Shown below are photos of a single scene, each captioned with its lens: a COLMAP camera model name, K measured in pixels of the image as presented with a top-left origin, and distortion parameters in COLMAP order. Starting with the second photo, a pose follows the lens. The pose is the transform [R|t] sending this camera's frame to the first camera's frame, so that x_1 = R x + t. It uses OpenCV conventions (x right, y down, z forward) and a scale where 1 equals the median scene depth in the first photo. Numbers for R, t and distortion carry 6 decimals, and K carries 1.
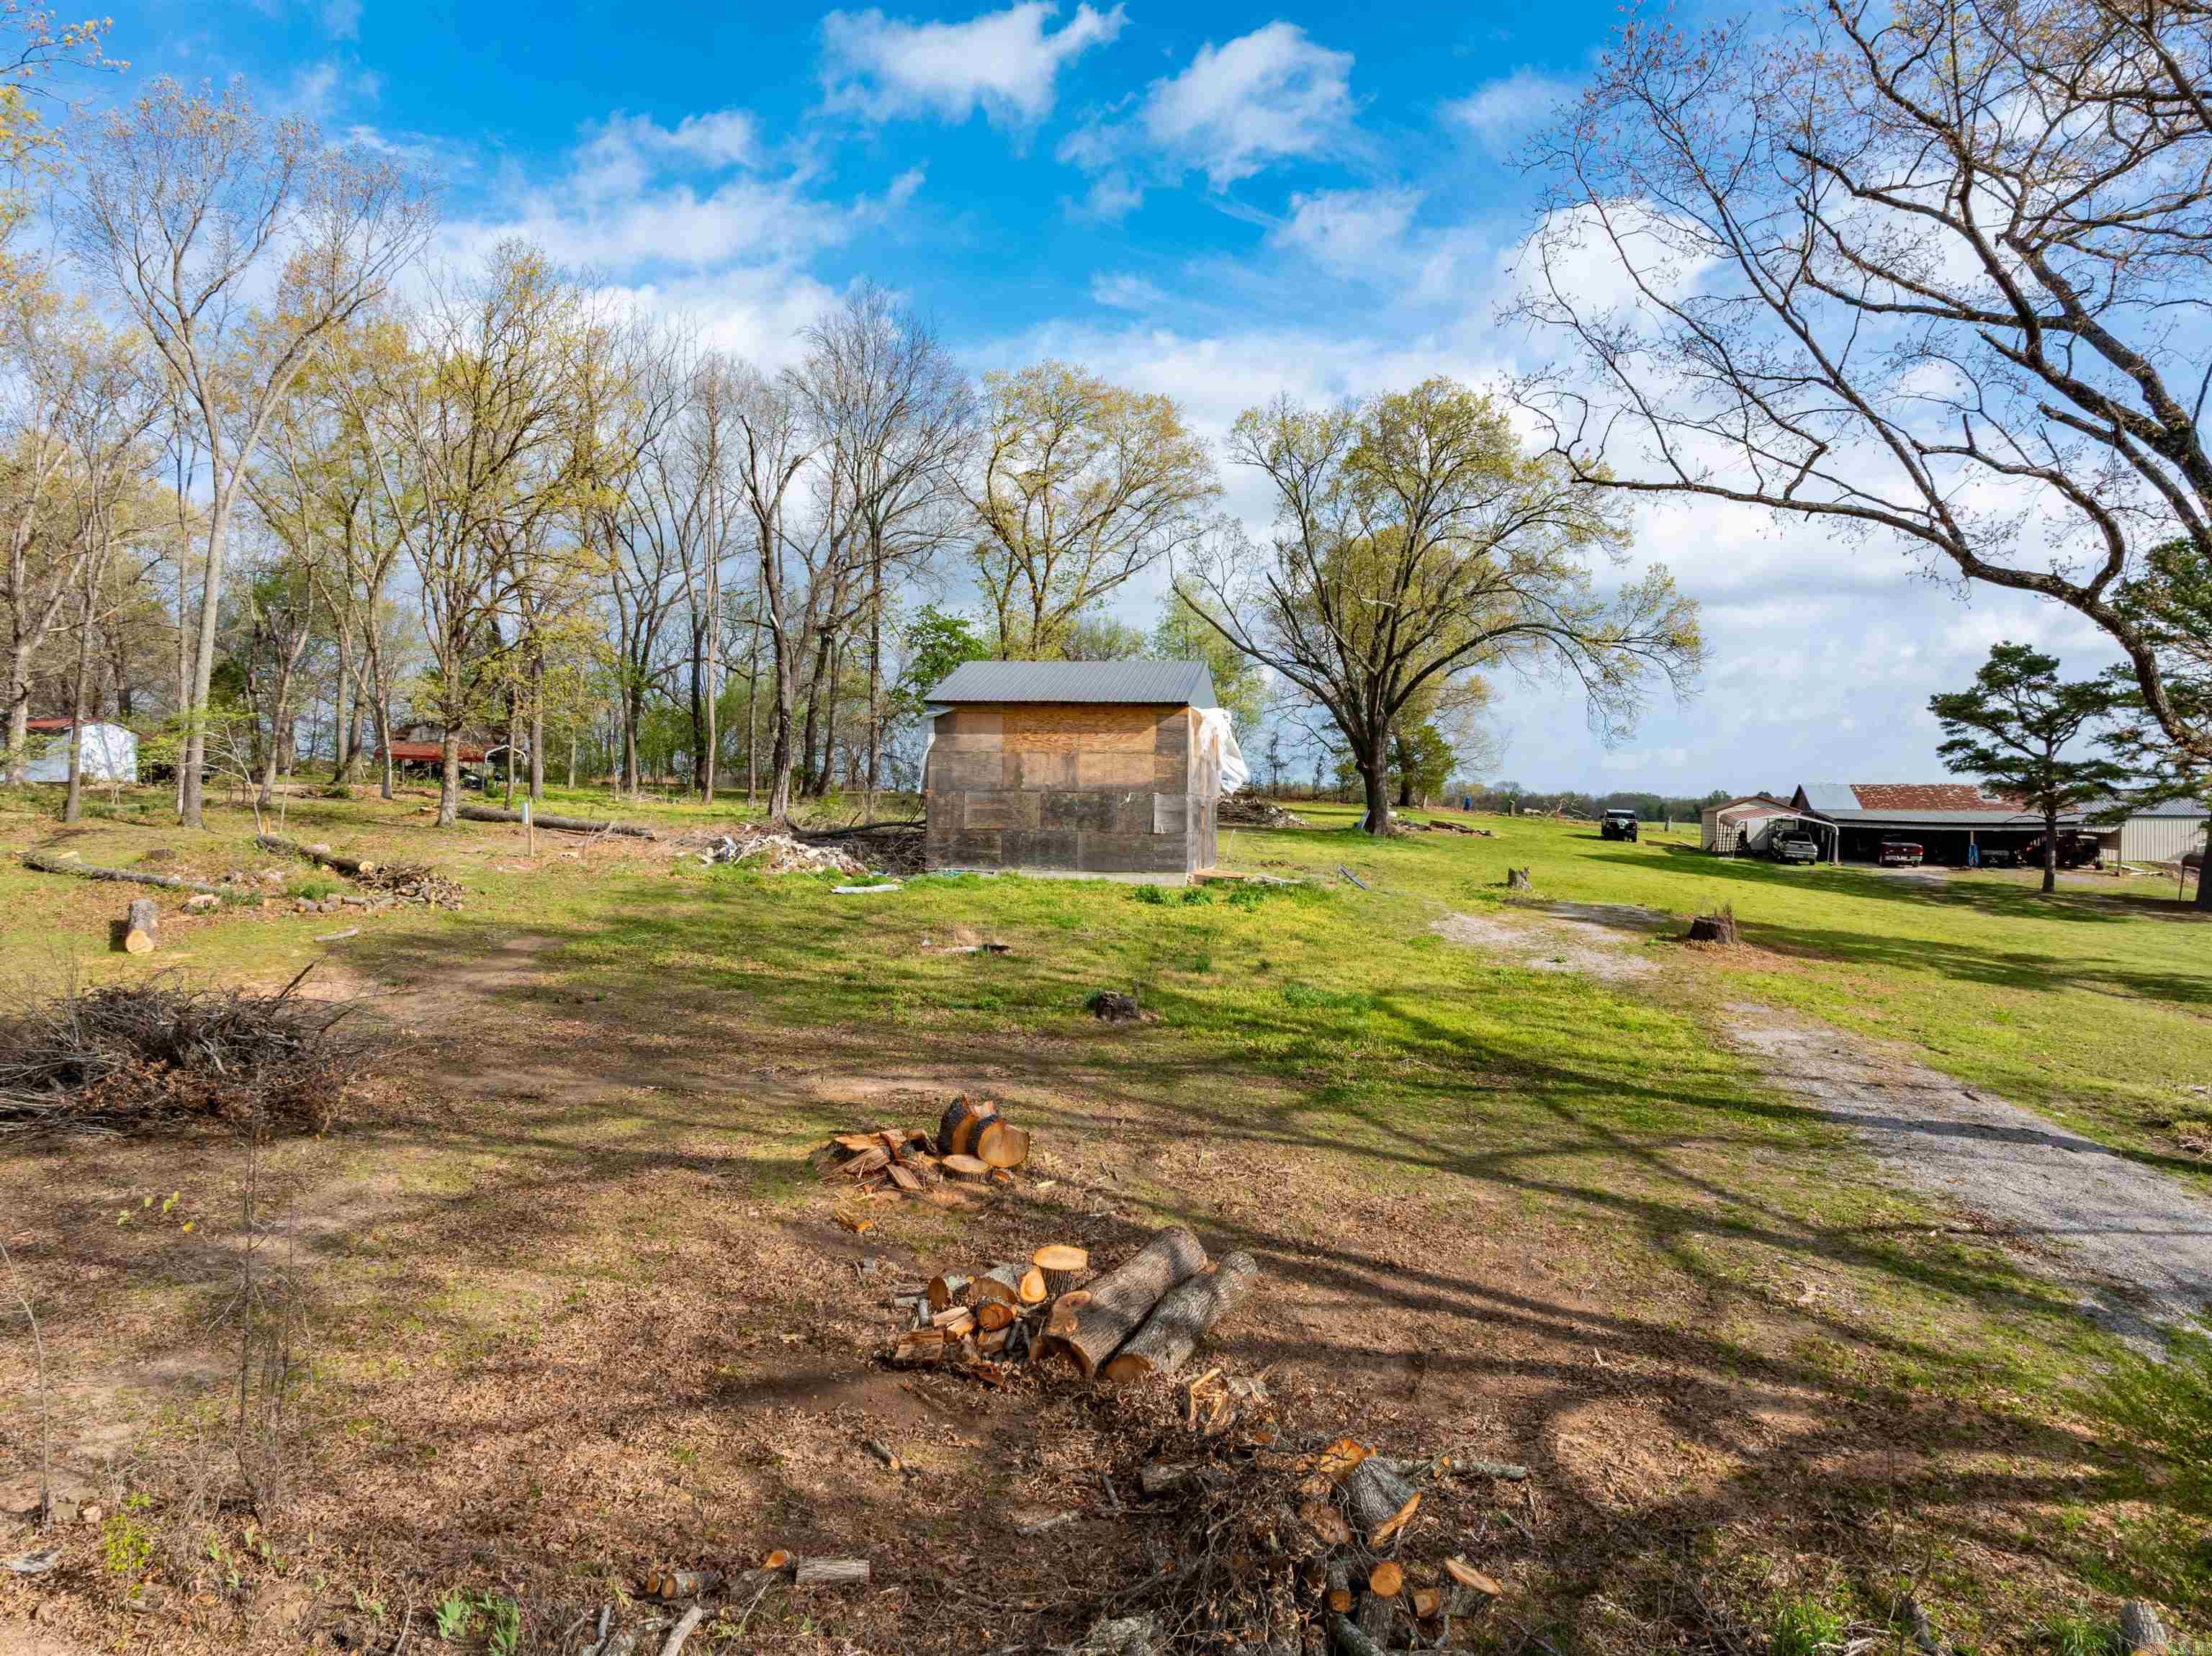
lens RADIAL K [[1566.2, 0, 1105.5], [0, 1566.2, 829.3], [0, 0, 1]] dist [-0.003291, 0.006331]
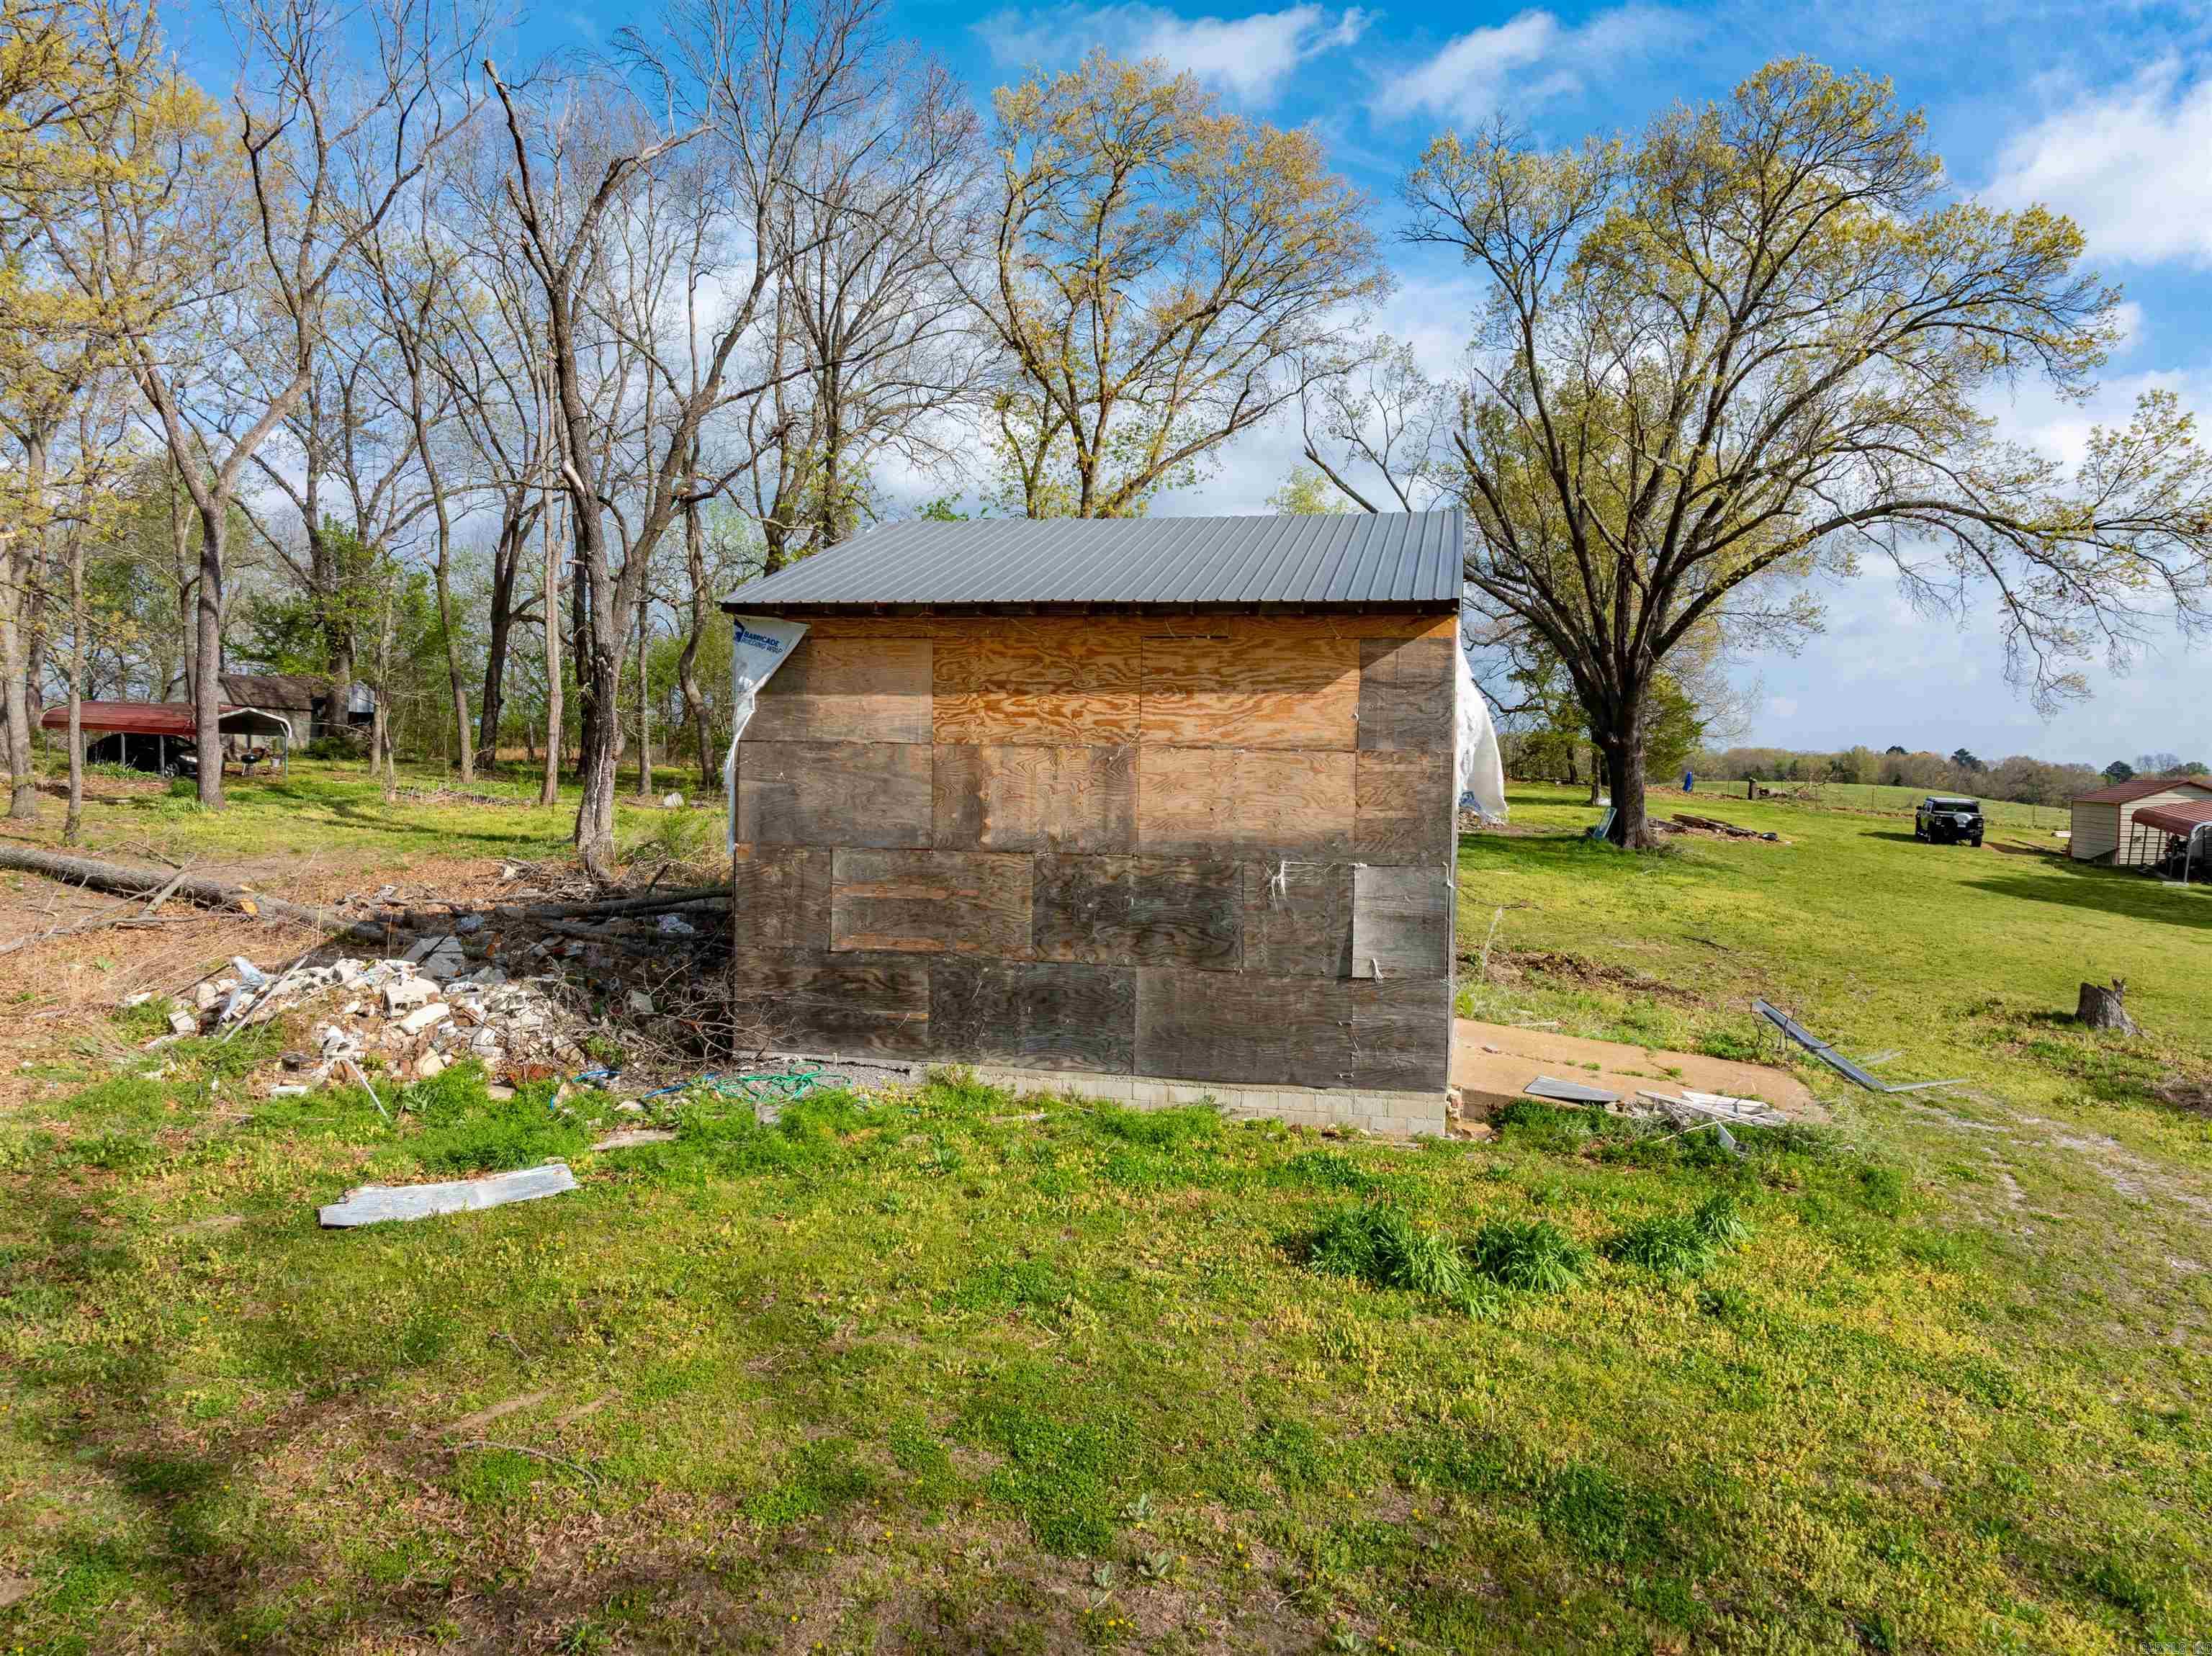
lens RADIAL K [[1566.2, 0, 1109.4], [0, 1566.2, 825.8], [0, 0, 1]] dist [-0.003291, 0.006331]
pose [[0.998739, 0.002881, -0.050119, -0.003558], [-0.001439, 0.999584, 0.028791, -0.025077], [0.050181, -0.028683, 0.998328, 0.391441]]
